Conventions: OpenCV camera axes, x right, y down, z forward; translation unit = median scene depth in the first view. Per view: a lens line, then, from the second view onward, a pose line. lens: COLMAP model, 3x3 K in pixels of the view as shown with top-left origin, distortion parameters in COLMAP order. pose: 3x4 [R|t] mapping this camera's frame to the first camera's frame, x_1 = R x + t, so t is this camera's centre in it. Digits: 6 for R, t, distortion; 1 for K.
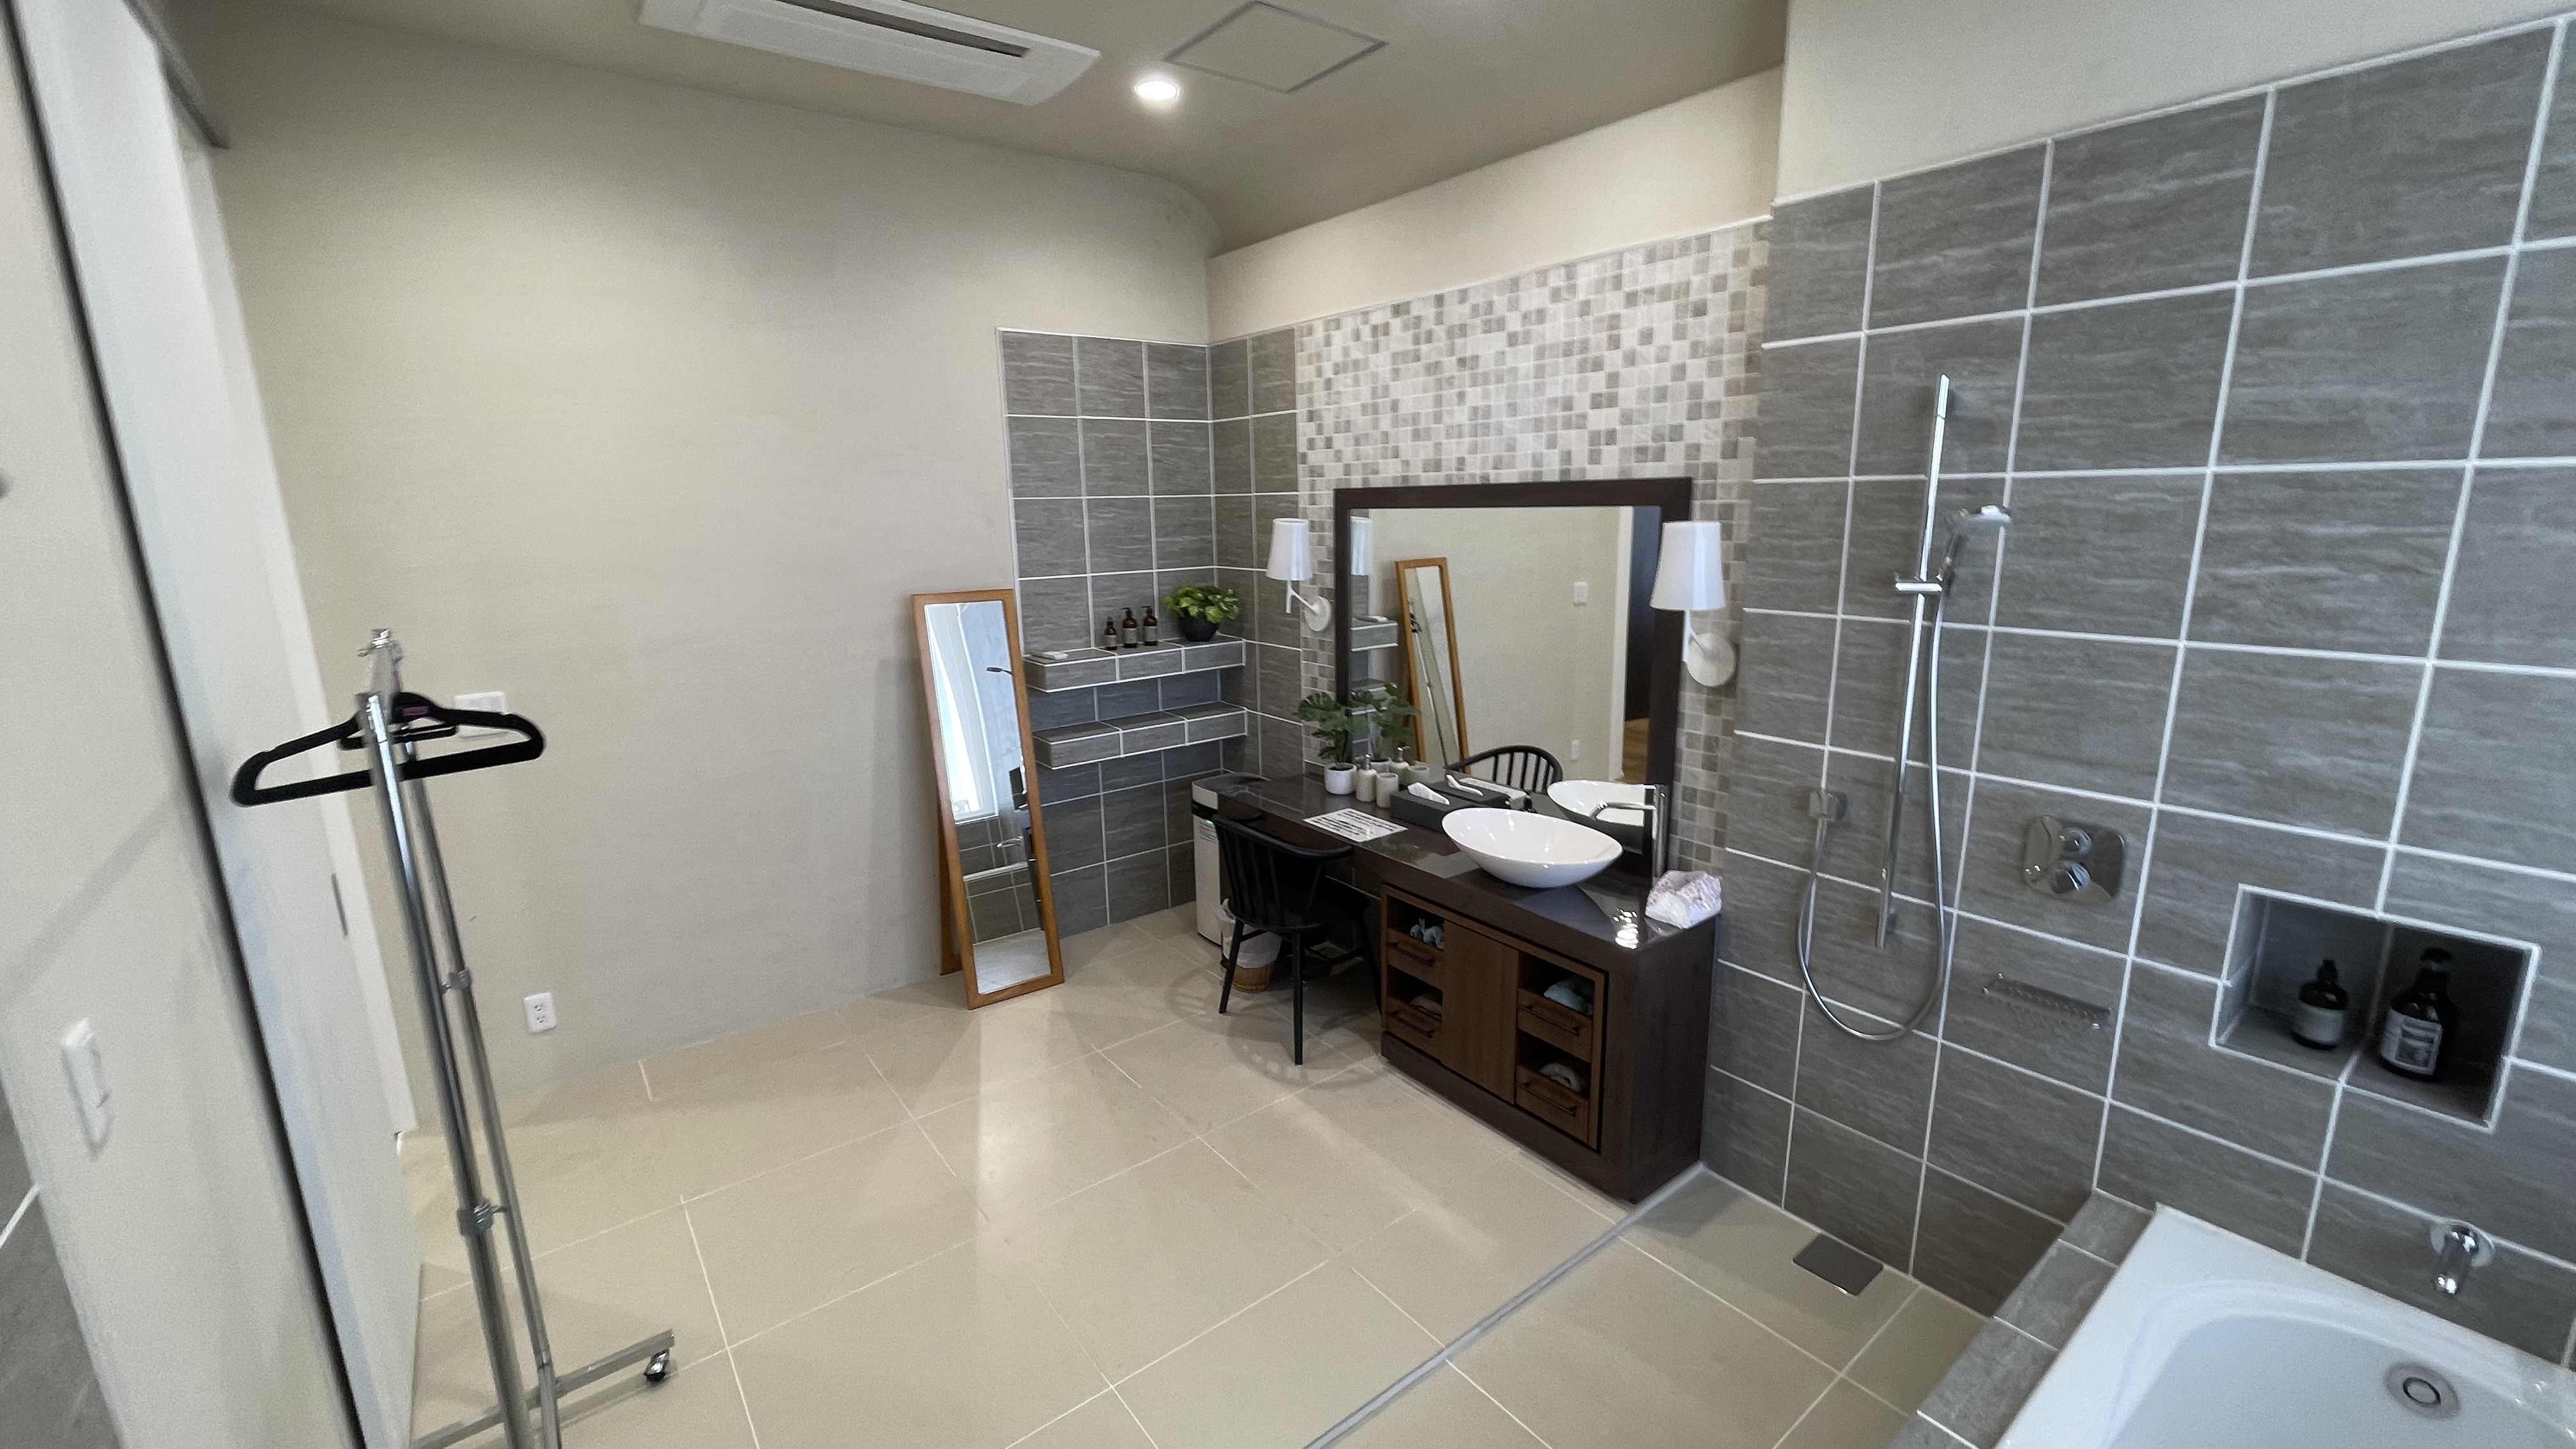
lens RADIAL K [[1034.2, 0, 1279.1], [0, 1034.2, 716.5], [0, 0, 1]] dist [-0.002609, -0.000064]
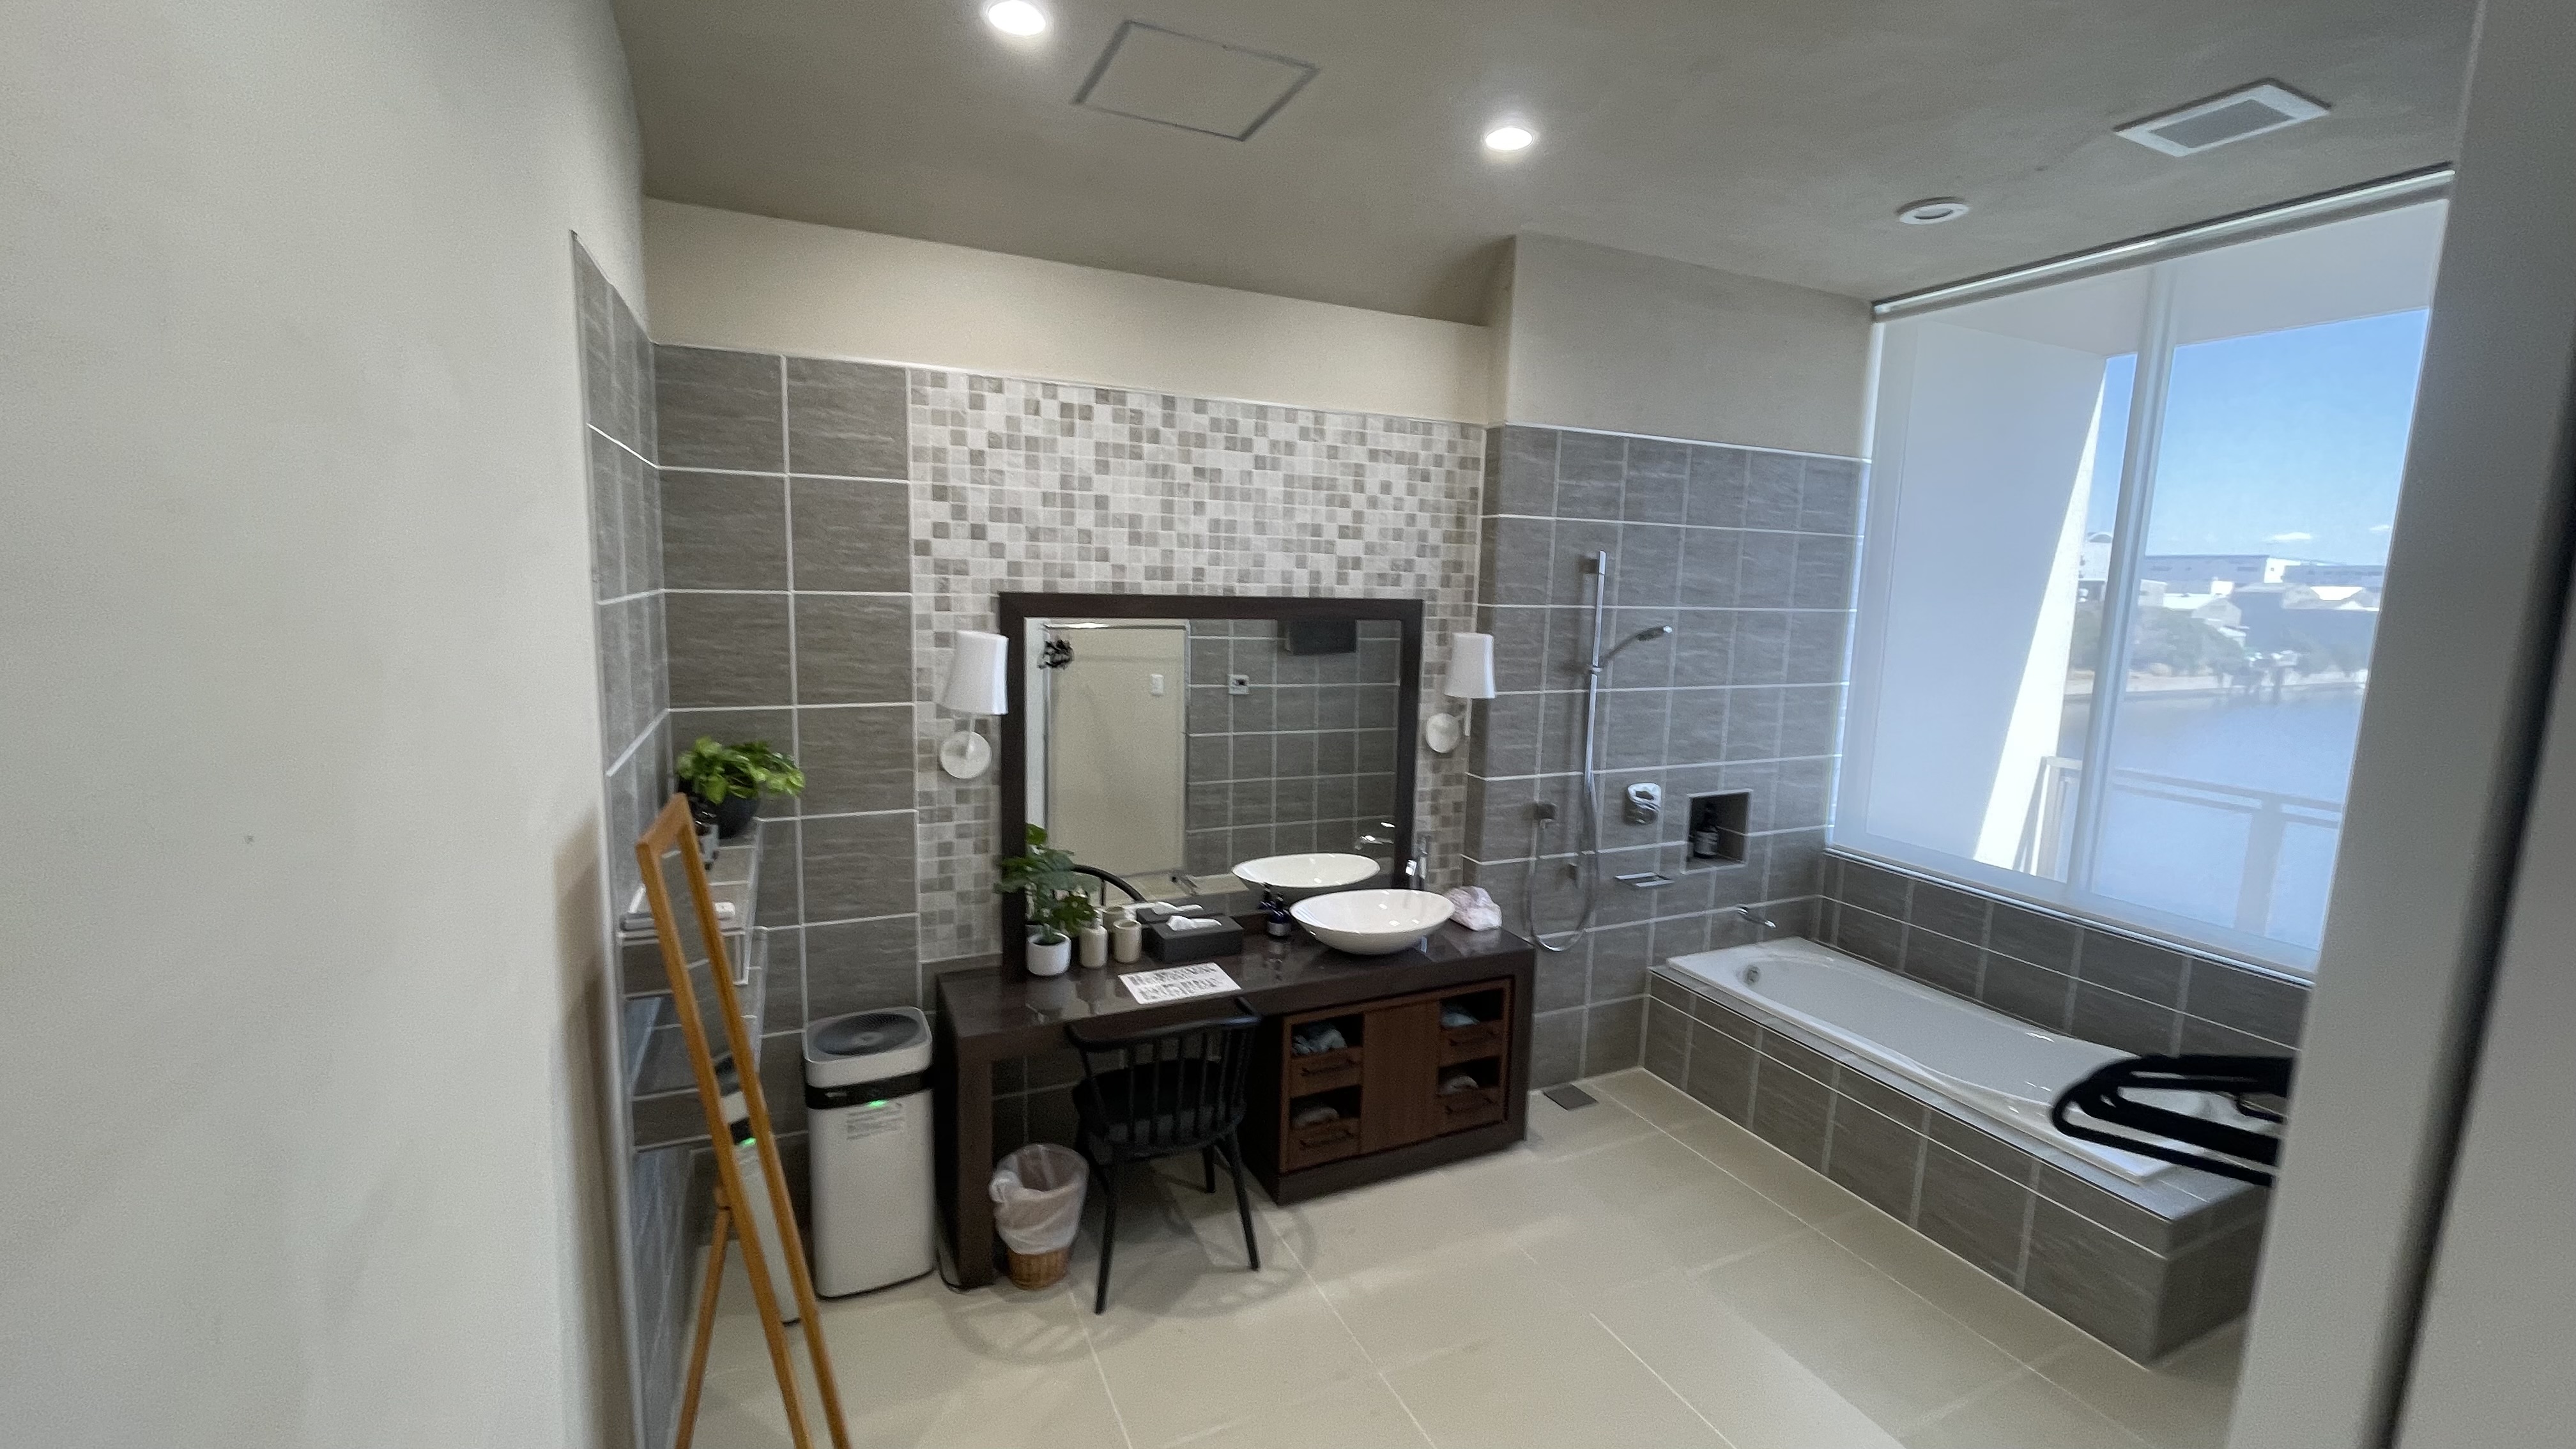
lens RADIAL K [[1034.2, 0, 1279.1], [0, 1034.2, 716.5], [0, 0, 1]] dist [-0.002609, -0.000064]
pose [[0.216730, -0.096786, 0.971422, -0.813631], [0.173610, 0.983033, 0.059210, -0.168468], [-0.960670, 0.155816, 0.229855, 0.775297]]
